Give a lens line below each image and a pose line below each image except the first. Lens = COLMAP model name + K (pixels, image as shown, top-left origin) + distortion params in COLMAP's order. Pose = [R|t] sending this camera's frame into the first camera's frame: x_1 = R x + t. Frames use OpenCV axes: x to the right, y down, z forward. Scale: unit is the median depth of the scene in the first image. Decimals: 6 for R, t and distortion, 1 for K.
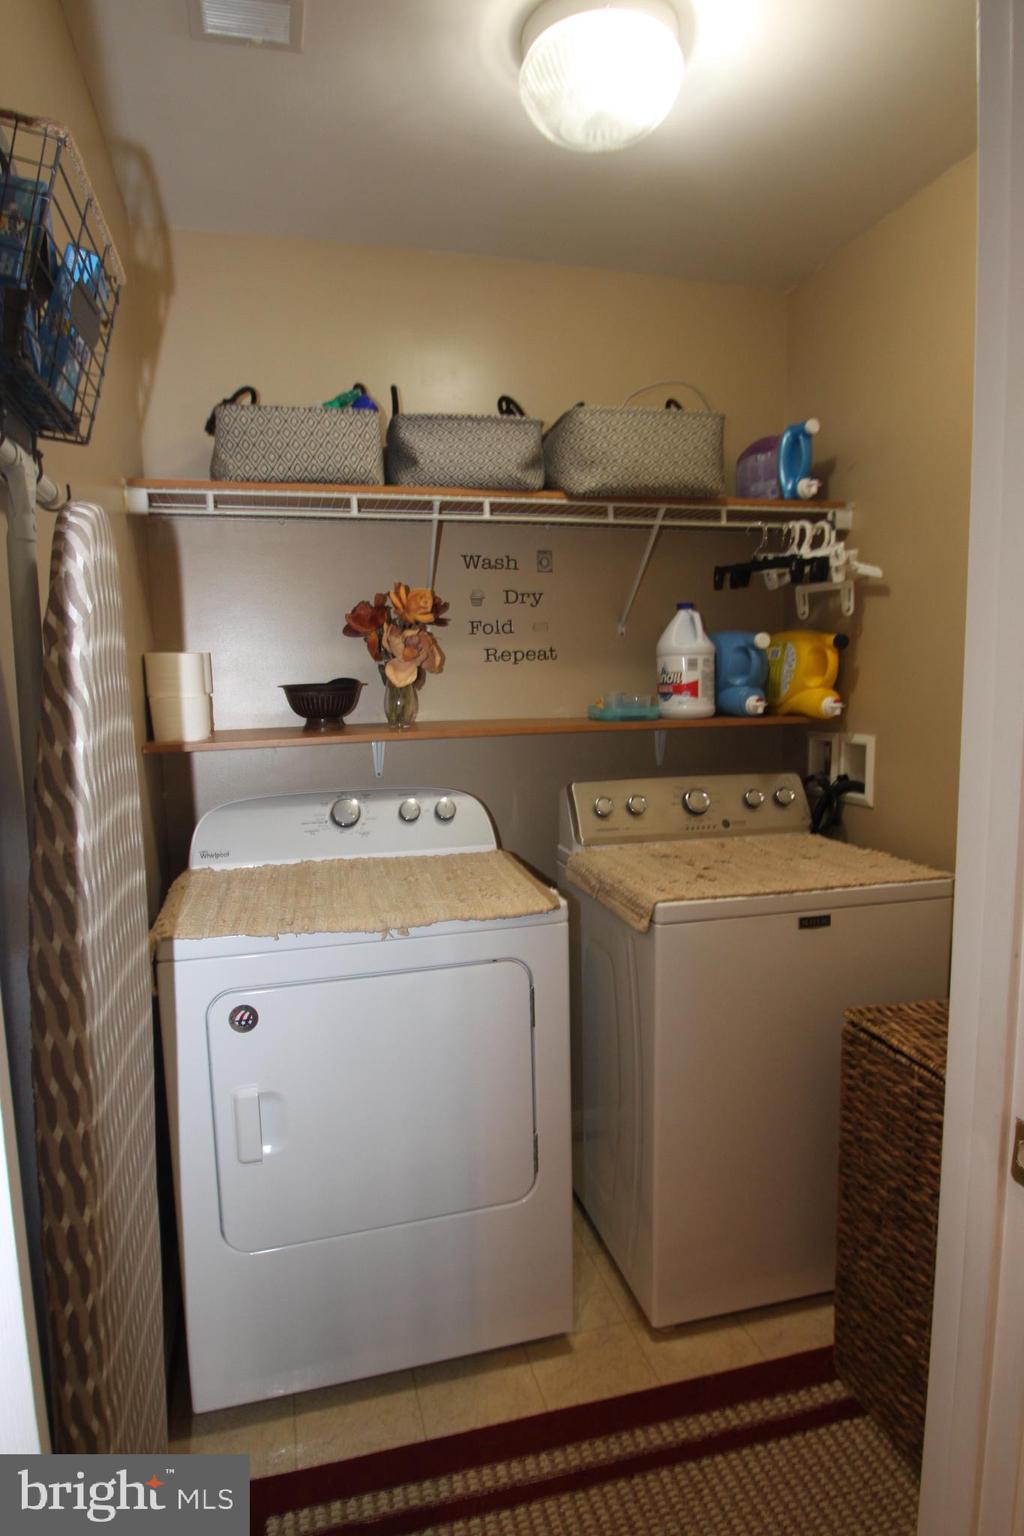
lens RADIAL K [[875.7, 0, 508.6], [0, 875.7, 774.3], [0, 0, 1]] dist [-0.030523, 0.002297]
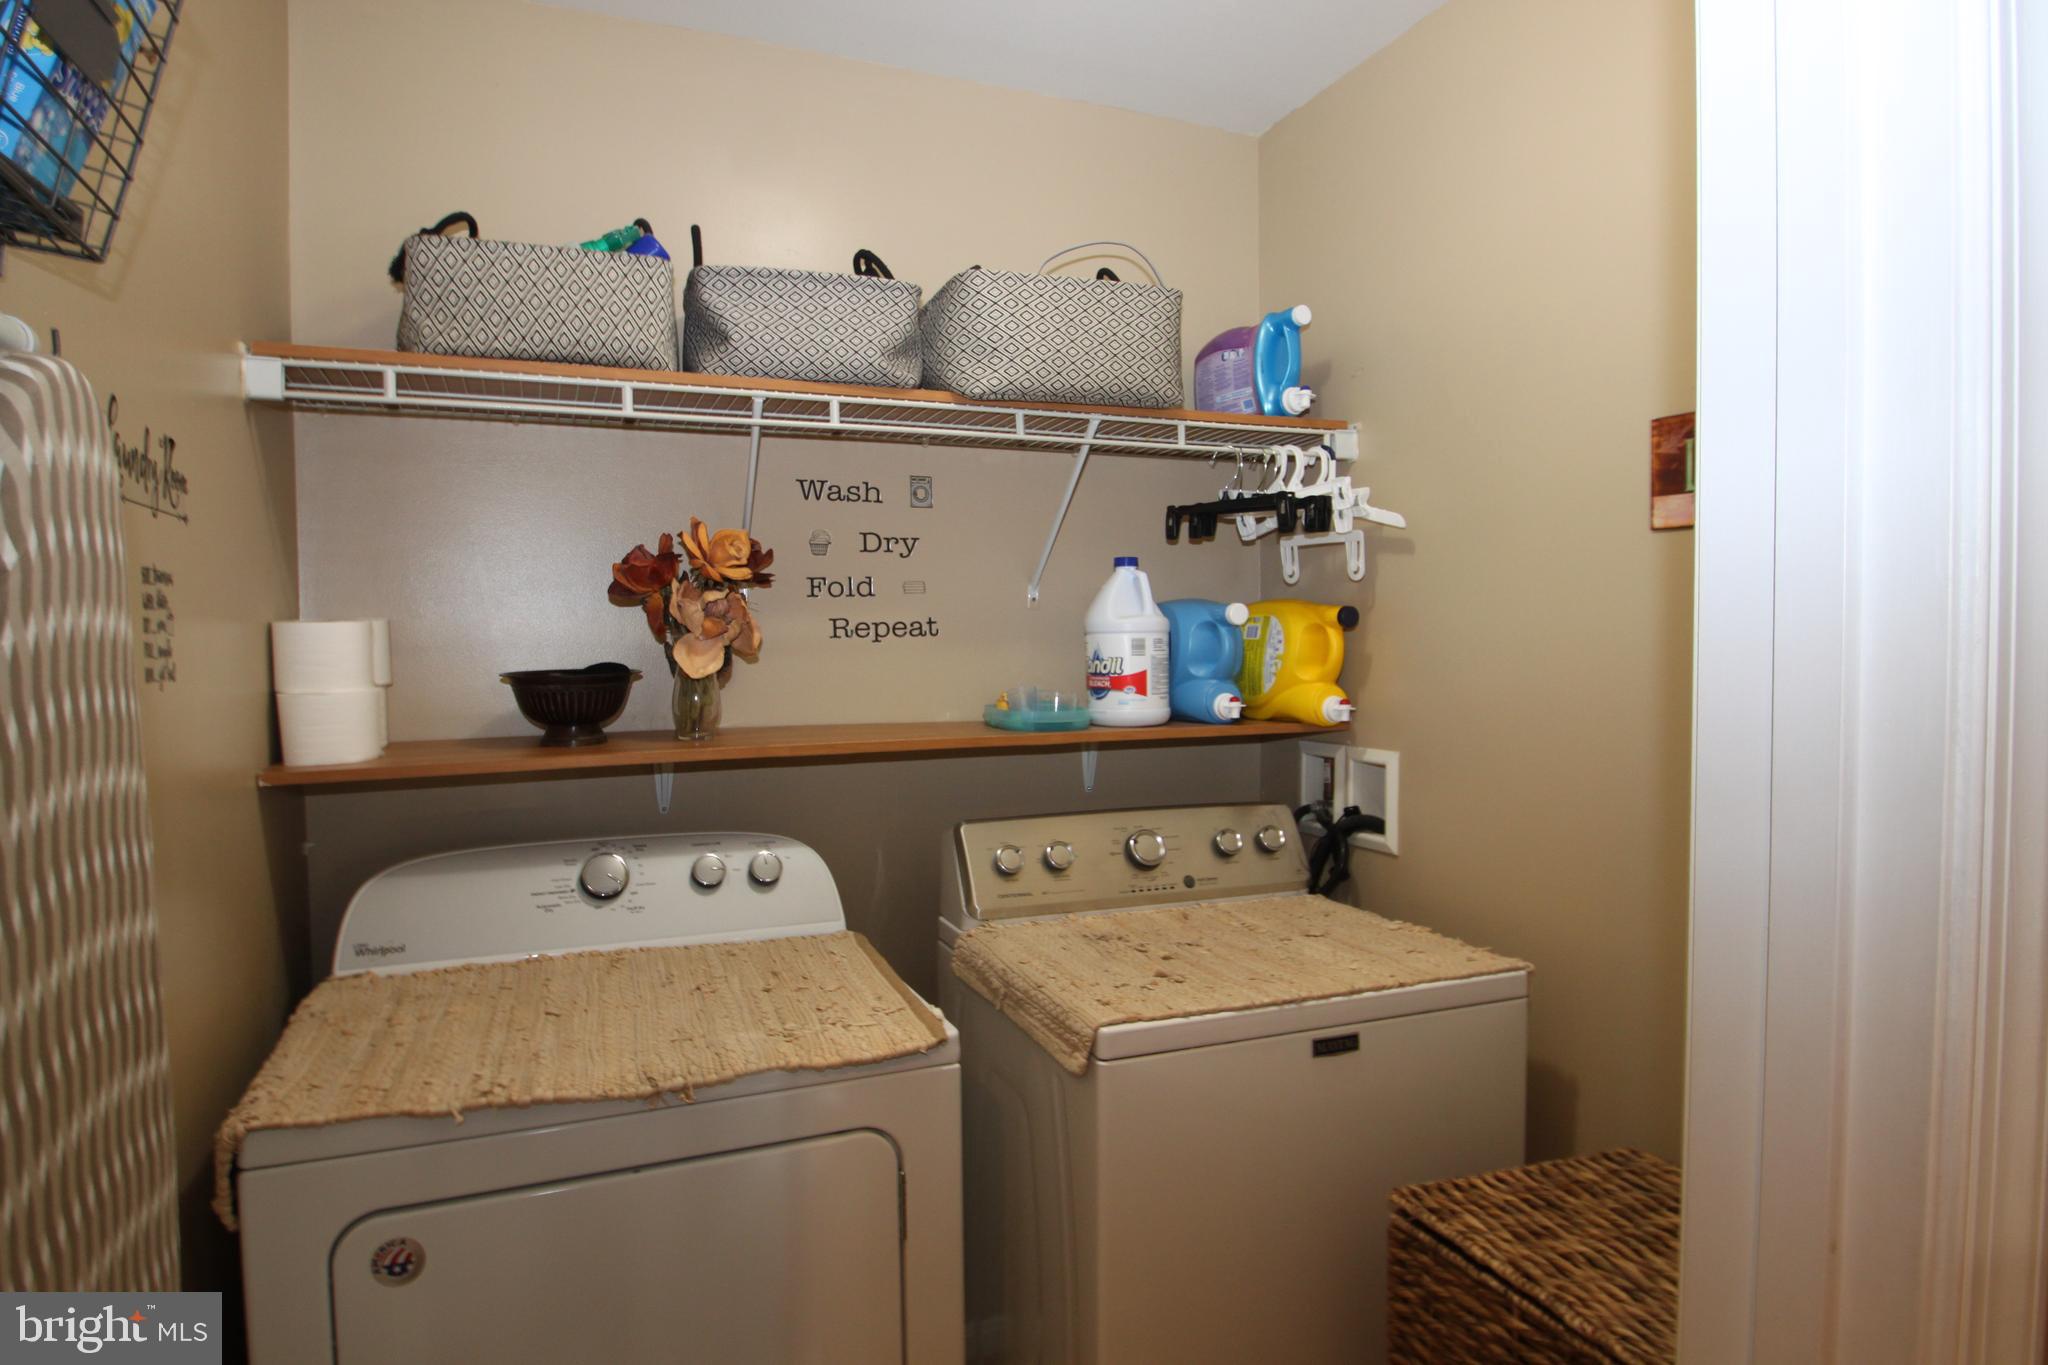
lens RADIAL K [[1195.1, 0, 1027.2], [0, 1195.1, 675.9], [0, 0, 1]] dist [-0.013662, -0.009685]
pose [[0.990858, 0.007493, 0.134697, -0.000930], [0.004207, 0.996254, -0.086369, -0.024870], [-0.134840, 0.086146, 0.987116, 0.099734]]
